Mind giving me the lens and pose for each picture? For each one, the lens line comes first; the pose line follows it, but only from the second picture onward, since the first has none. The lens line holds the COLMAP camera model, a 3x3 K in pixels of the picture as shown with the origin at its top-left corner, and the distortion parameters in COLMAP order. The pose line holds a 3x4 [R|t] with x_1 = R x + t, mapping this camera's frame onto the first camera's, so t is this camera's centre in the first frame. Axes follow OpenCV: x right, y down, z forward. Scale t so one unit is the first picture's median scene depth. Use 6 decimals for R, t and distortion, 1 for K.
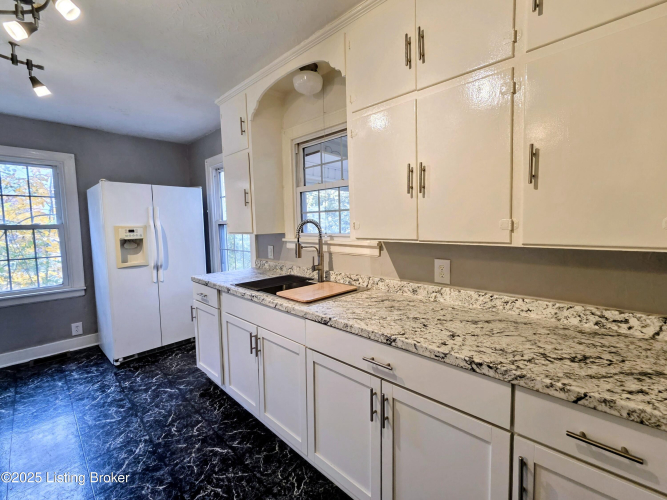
lens RADIAL K [[295.1, 0, 335.0], [0, 295.1, 244.4], [0, 0, 1]] dist [0.003865, 0.000107]
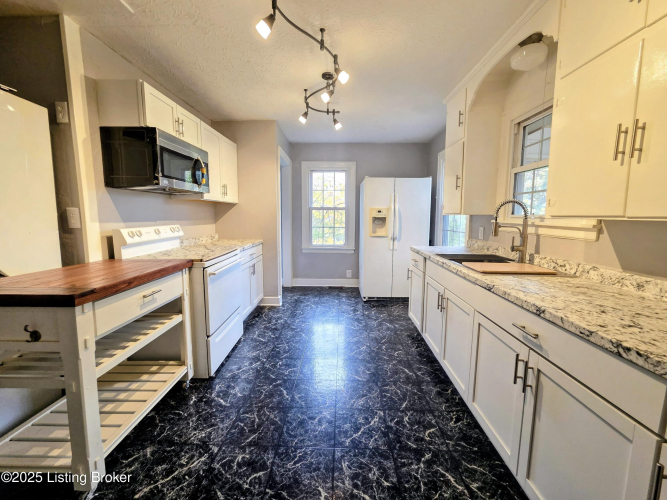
lens RADIAL K [[273.0, 0, 334.6], [0, 273.0, 245.8], [0, 0, 1]] dist [0.004421, -0.000616]
pose [[0.676208, 0.105807, -0.729073, 0.189671], [-0.071924, 0.994387, 0.077602, 0.041899], [0.733191, -0.000037, 0.680022, -0.074451]]
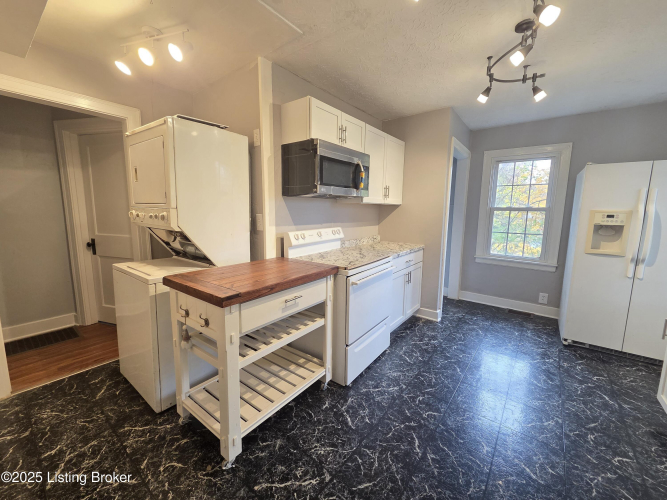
lens RADIAL K [[273.0, 0, 334.6], [0, 273.0, 245.8], [0, 0, 1]] dist [0.004421, -0.000616]
pose [[0.107535, 0.156902, -0.981742, 0.093818], [-0.086440, 0.985205, 0.147987, -0.009150], [0.990436, 0.068948, 0.119507, 0.070614]]
